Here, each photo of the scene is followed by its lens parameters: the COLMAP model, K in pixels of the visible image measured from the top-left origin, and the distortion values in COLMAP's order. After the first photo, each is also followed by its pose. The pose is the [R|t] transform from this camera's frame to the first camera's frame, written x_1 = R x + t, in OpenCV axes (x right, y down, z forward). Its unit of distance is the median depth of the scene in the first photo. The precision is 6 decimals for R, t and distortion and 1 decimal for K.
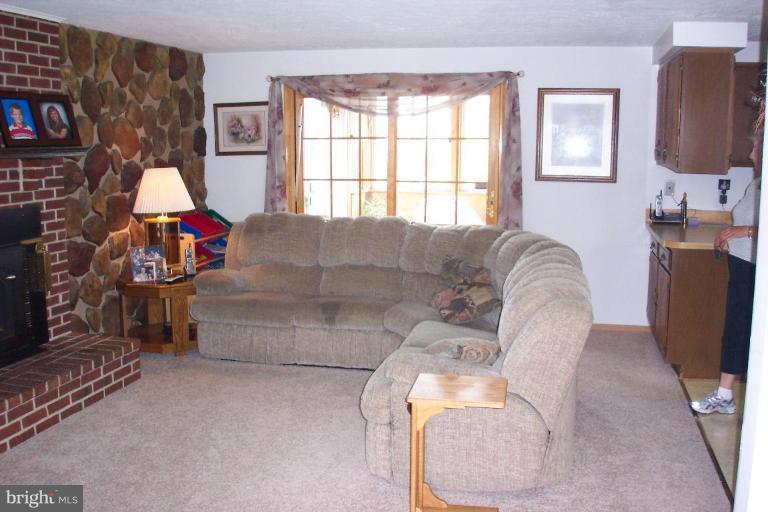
lens RADIAL K [[767.1, 0, 384.0], [0, 767.1, 256.0], [0, 0, 1]] dist [-0.119143, 0.012607]
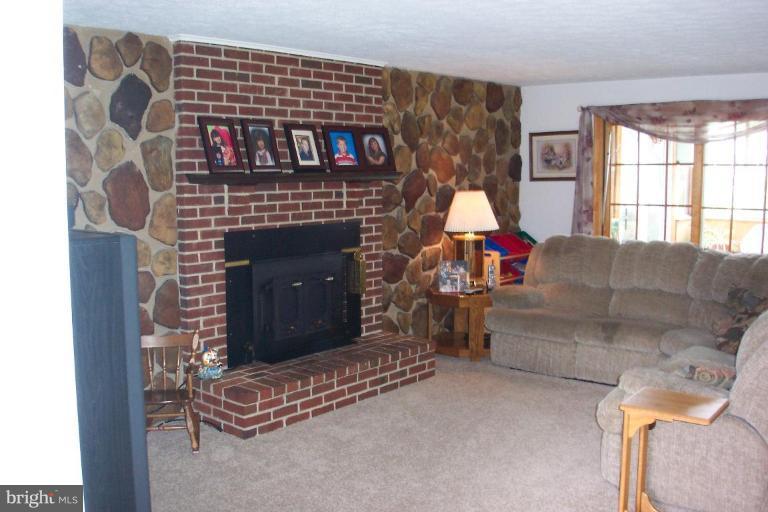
lens RADIAL K [[767.1, 0, 384.0], [0, 767.1, 256.0], [0, 0, 1]] dist [-0.119143, 0.012607]
pose [[0.891334, 0.043581, -0.451248, 0.112558], [-0.058613, 0.998093, -0.019382, 0.008367], [0.449542, 0.043725, 0.892188, -0.059925]]
